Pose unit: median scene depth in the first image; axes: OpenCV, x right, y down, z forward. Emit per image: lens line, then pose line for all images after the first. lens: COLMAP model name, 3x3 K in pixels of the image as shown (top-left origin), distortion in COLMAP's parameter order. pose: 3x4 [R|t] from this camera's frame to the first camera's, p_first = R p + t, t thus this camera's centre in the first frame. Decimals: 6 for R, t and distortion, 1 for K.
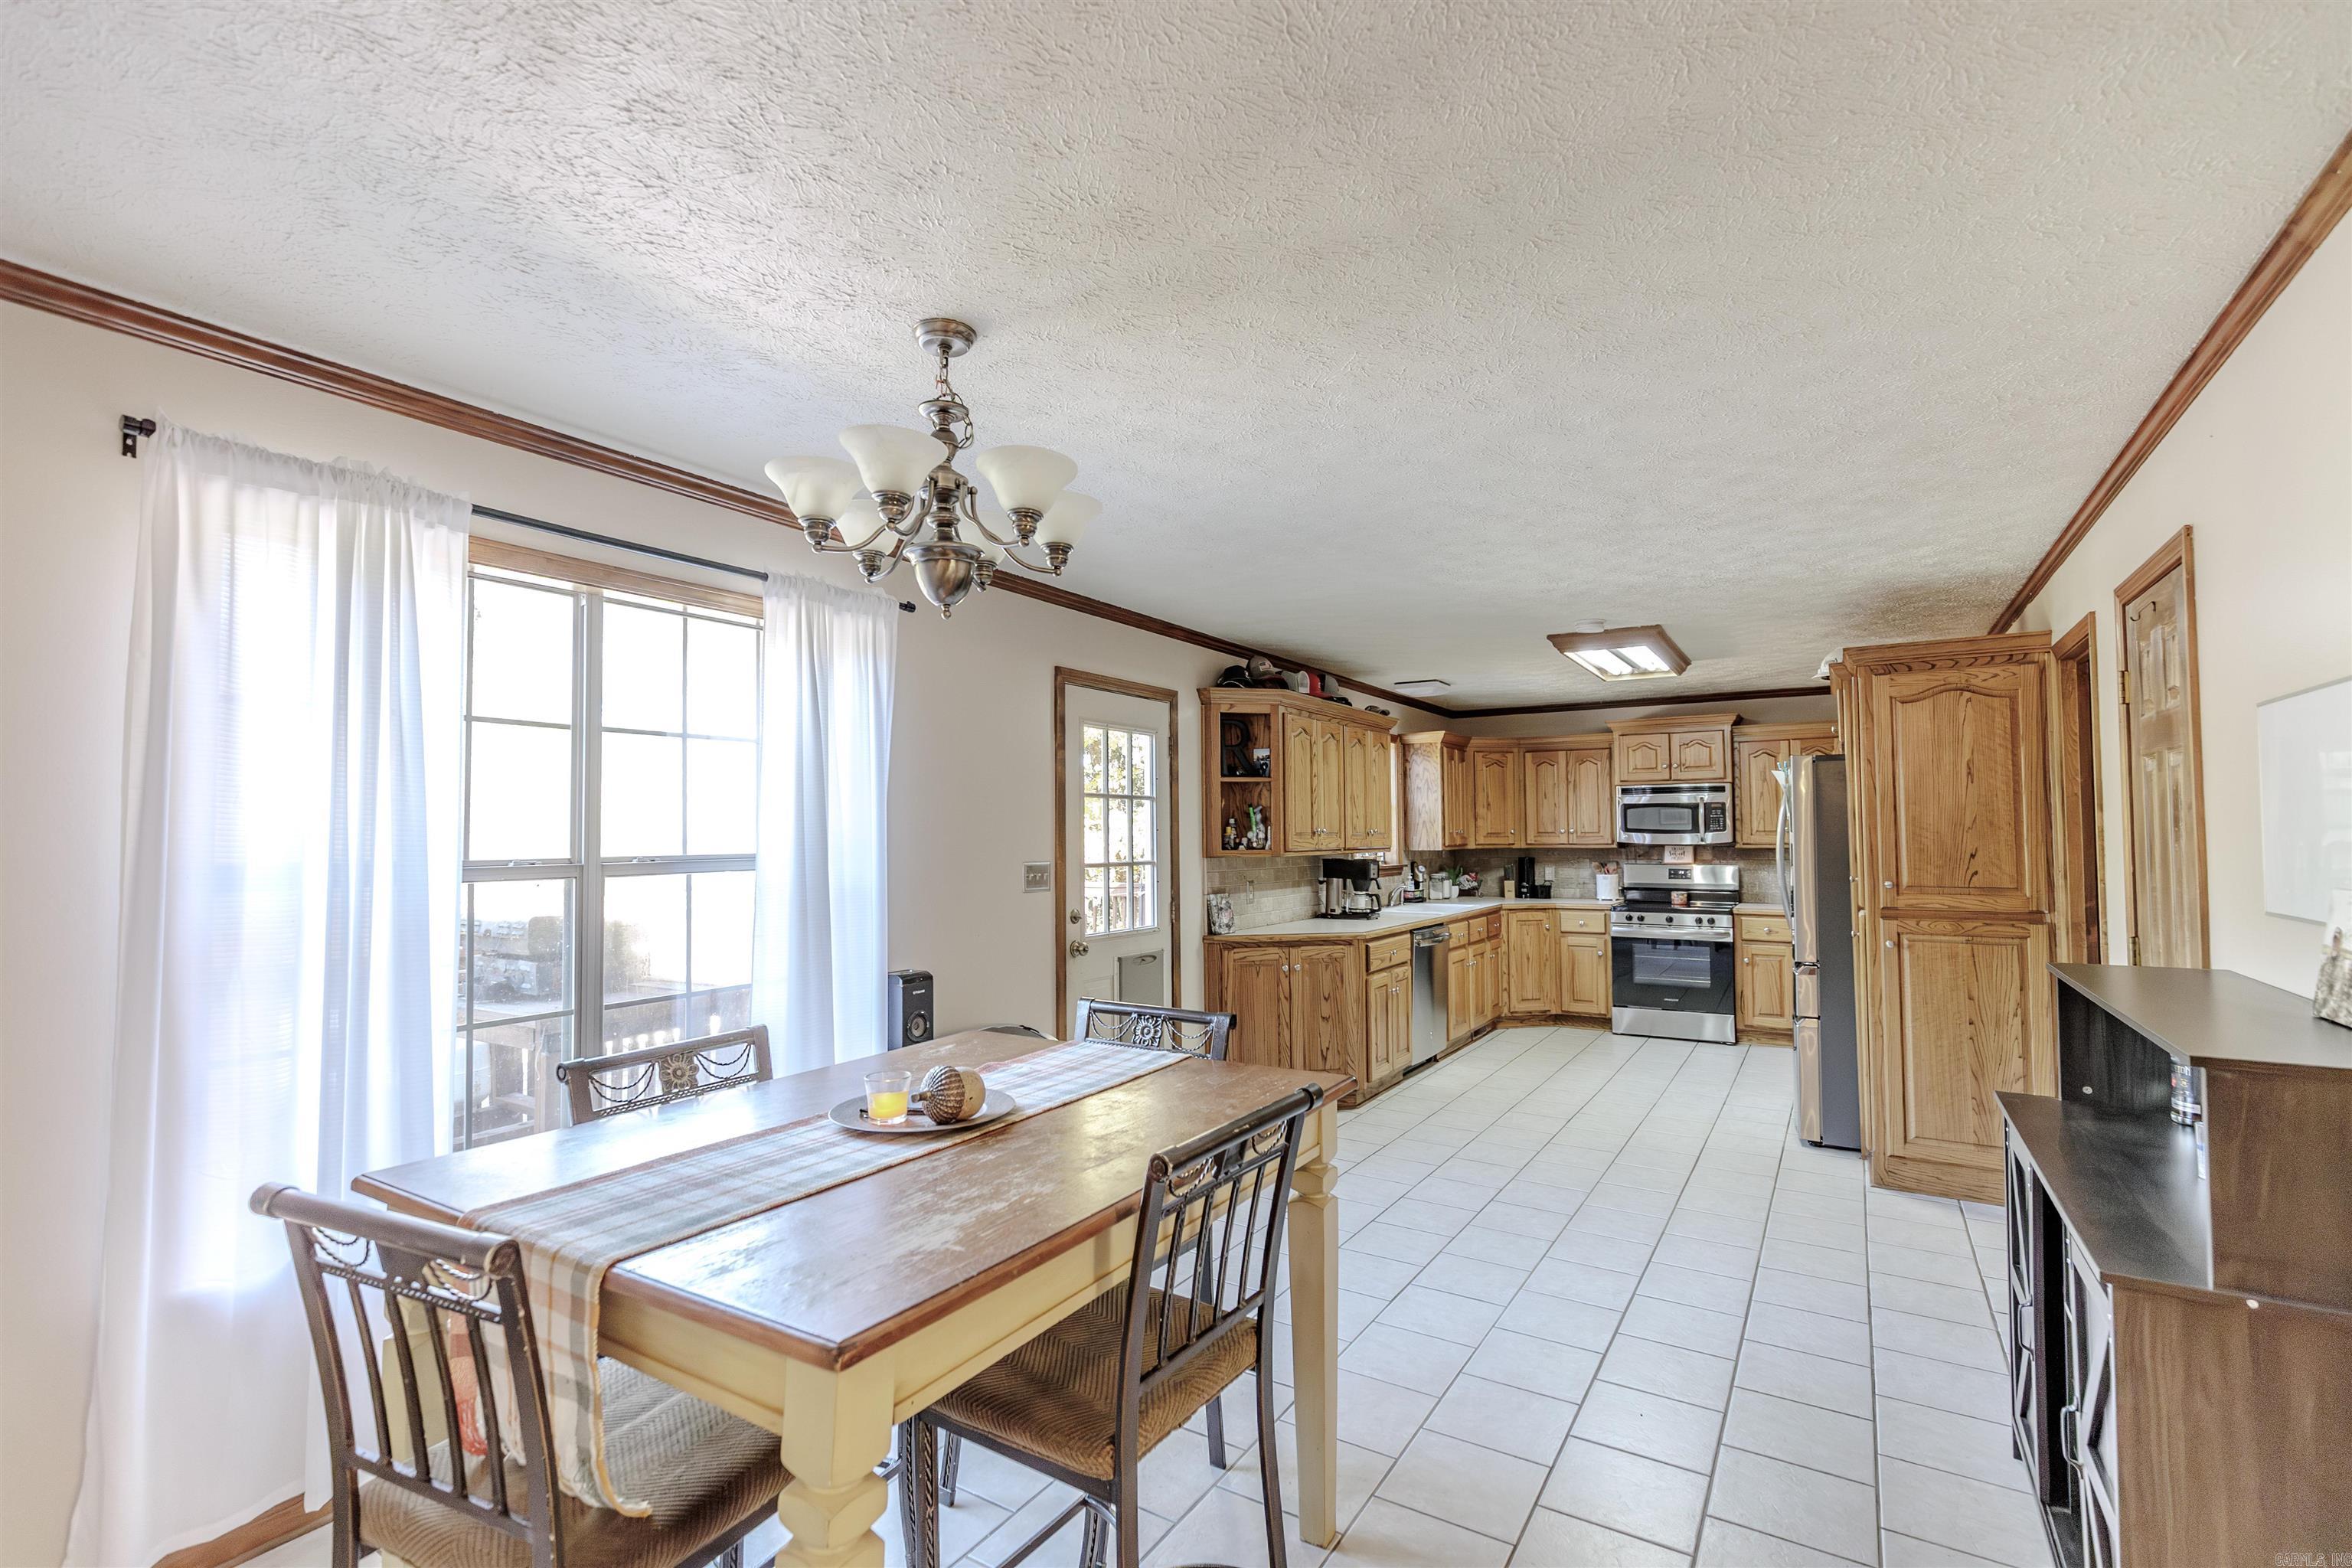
lens RADIAL K [[1054.3, 0, 1170.3], [0, 1054.3, 788.4], [0, 0, 1]] dist [0.003508, 0.000300]
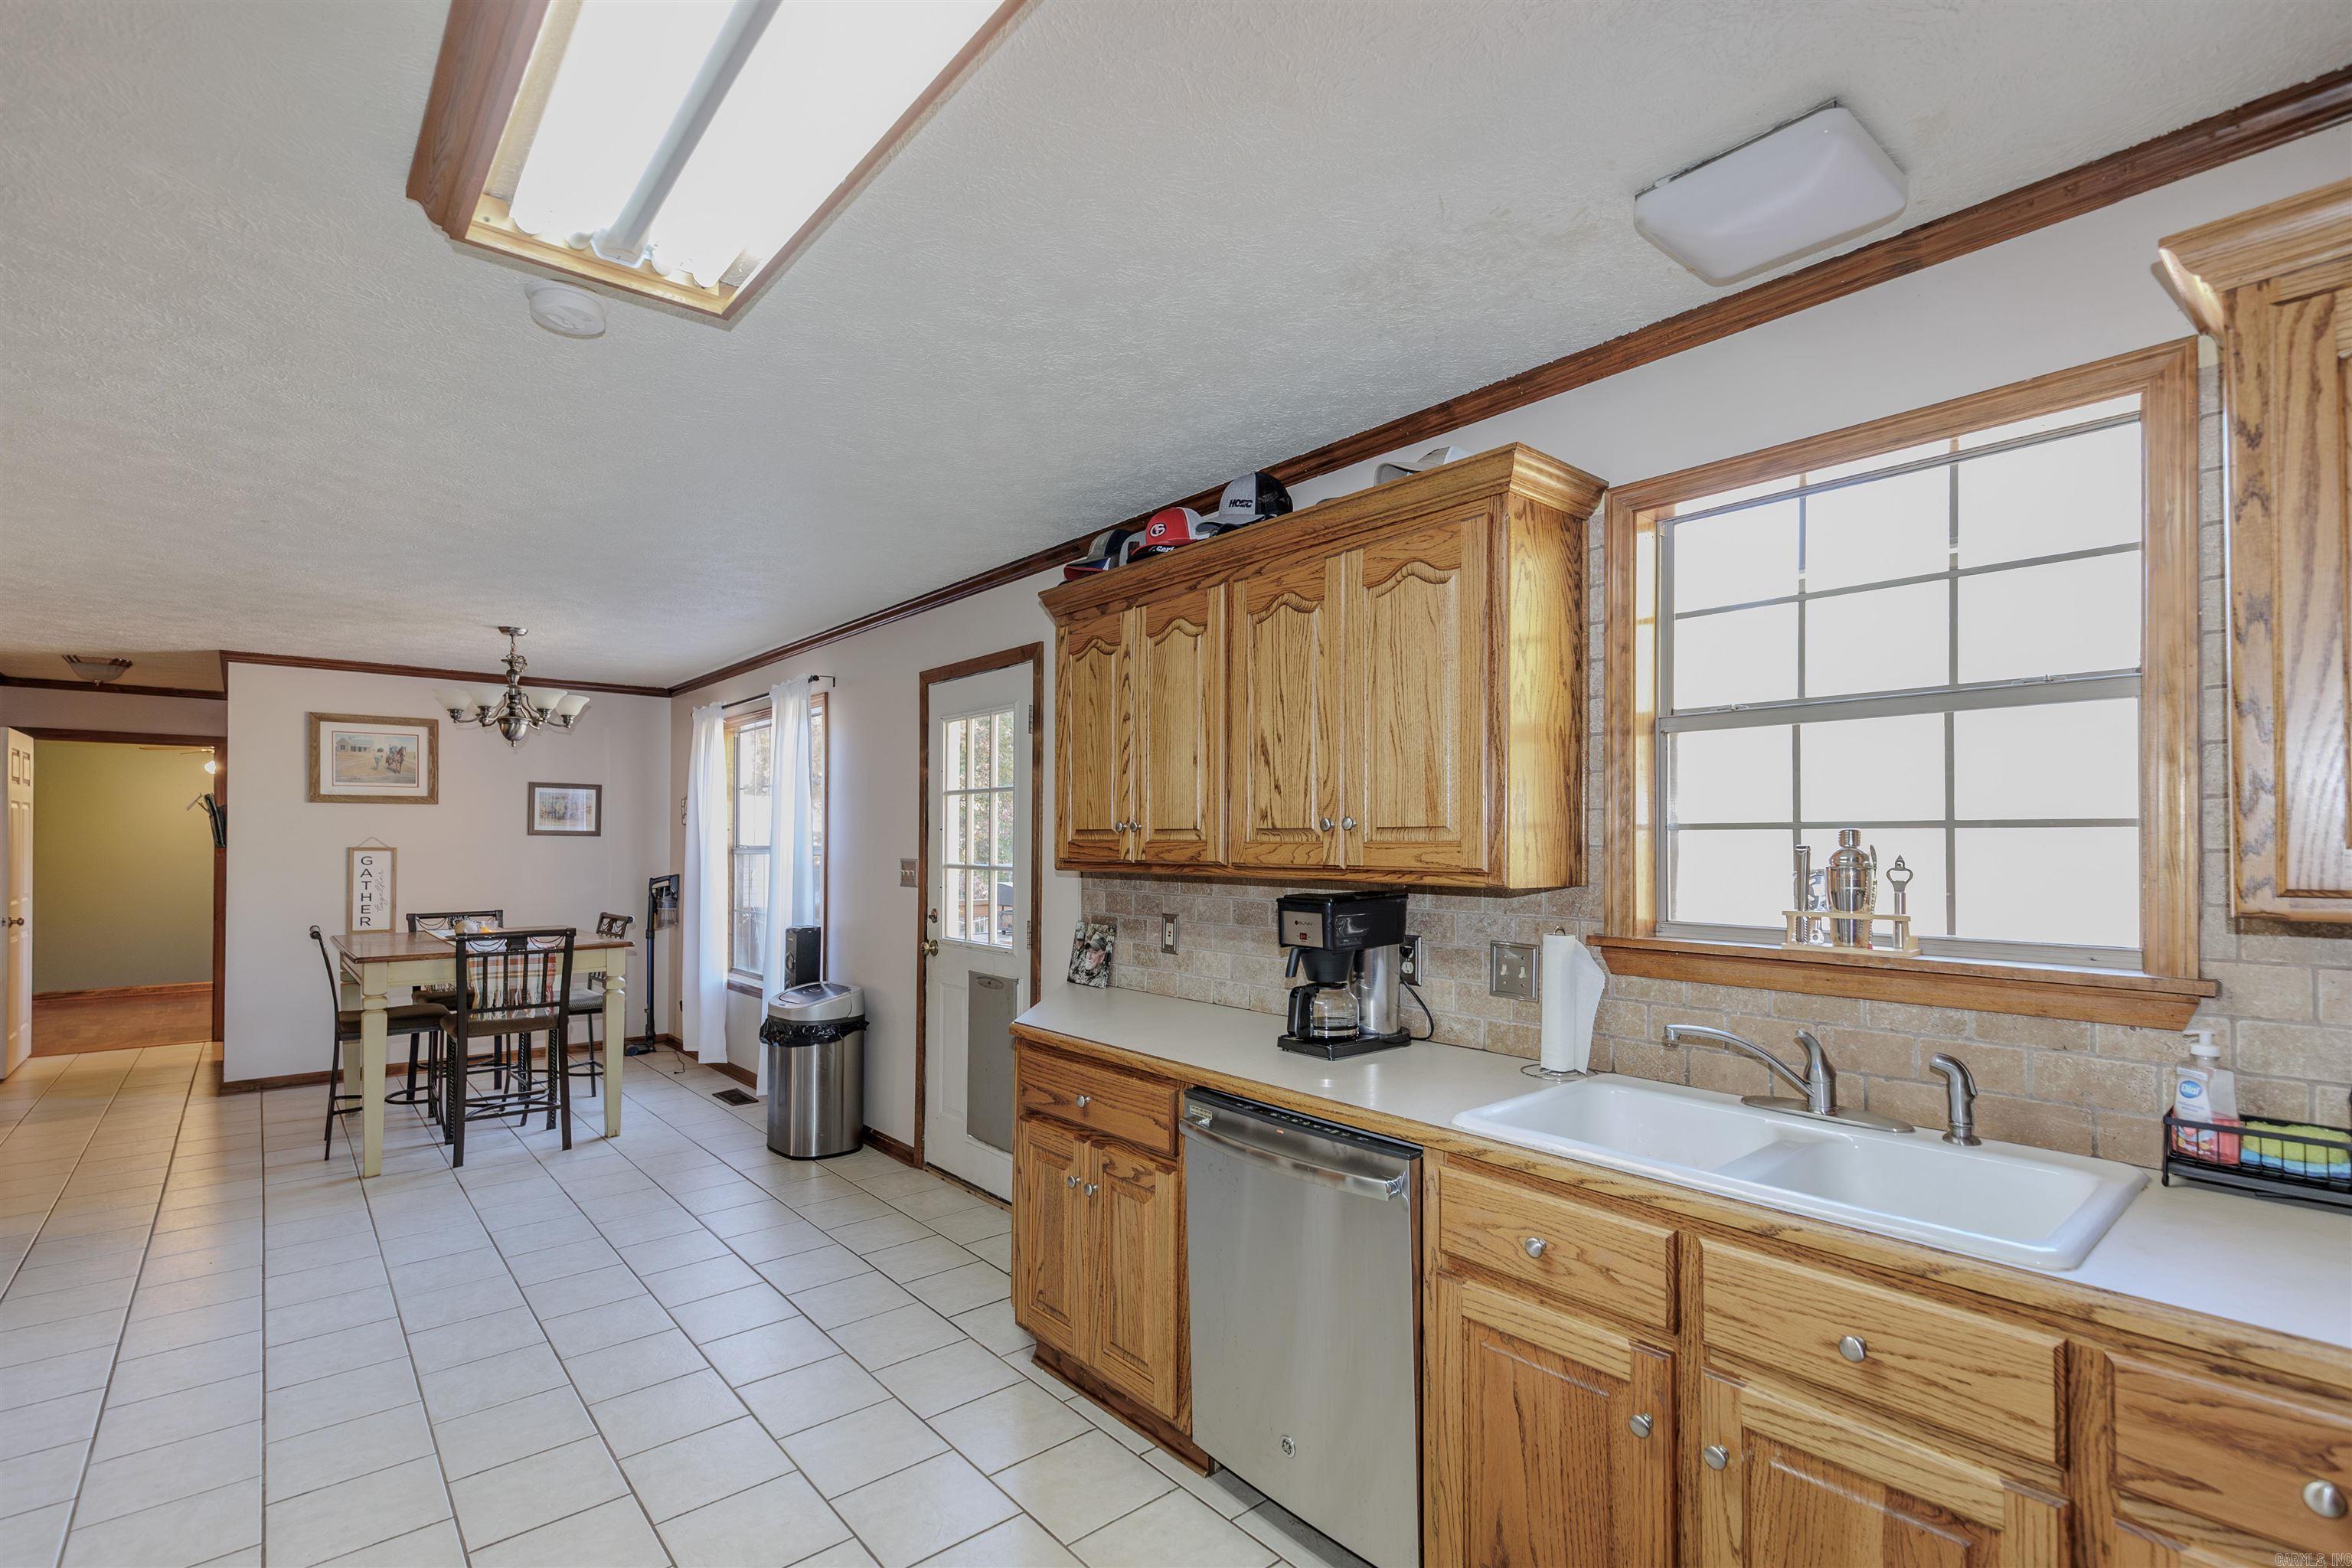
lens RADIAL K [[1069.9, 0, 1169.6], [0, 1069.9, 829.4], [0, 0, 1]] dist [0.012372, 0.000049]
pose [[-0.292759, -0.004531, -0.956175, 0.490214], [0.043611, 0.998885, -0.018086, 0.040604], [0.955191, -0.046995, -0.292235, 0.908718]]
